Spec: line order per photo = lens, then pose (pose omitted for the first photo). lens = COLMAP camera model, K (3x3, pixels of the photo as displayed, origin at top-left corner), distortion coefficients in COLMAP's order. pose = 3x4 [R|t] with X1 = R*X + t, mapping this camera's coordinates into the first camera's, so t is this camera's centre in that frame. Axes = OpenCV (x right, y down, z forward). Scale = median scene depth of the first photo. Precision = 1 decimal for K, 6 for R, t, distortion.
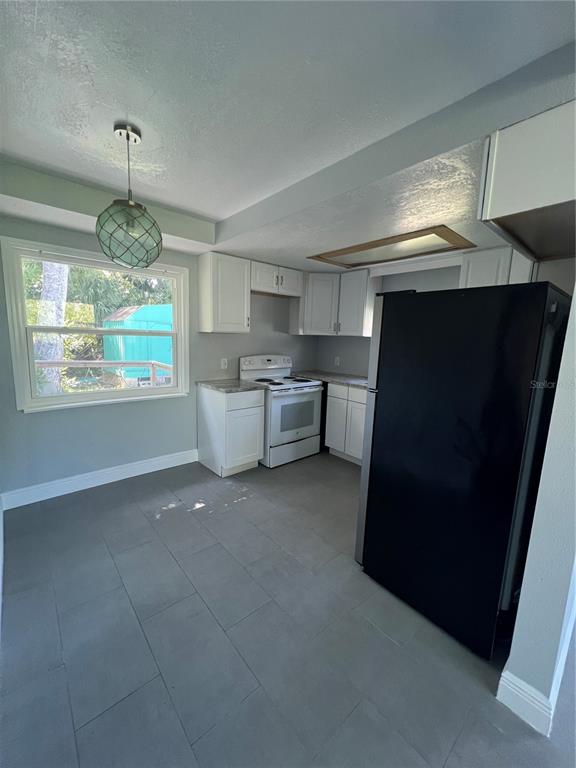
lens RADIAL K [[309.4, 0, 289.1], [0, 309.4, 382.9], [0, 0, 1]] dist [0.000054, 0.000033]
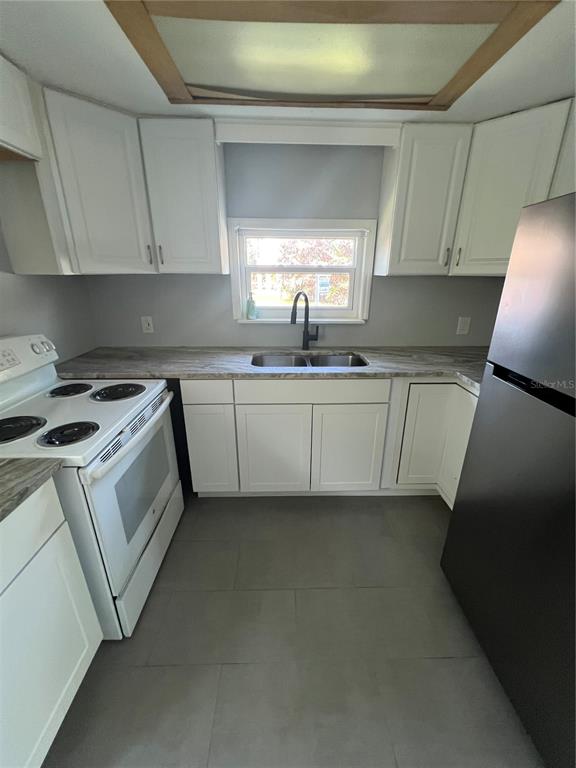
lens RADIAL K [[308.9, 0, 290.2], [0, 308.9, 383.9], [0, 0, 1]] dist [-0.008904, -0.000094]
pose [[0.633804, -0.289913, 0.717107, -0.100875], [0.131435, 0.953985, 0.269512, -0.093789], [-0.762245, -0.076566, 0.642745, 0.542175]]
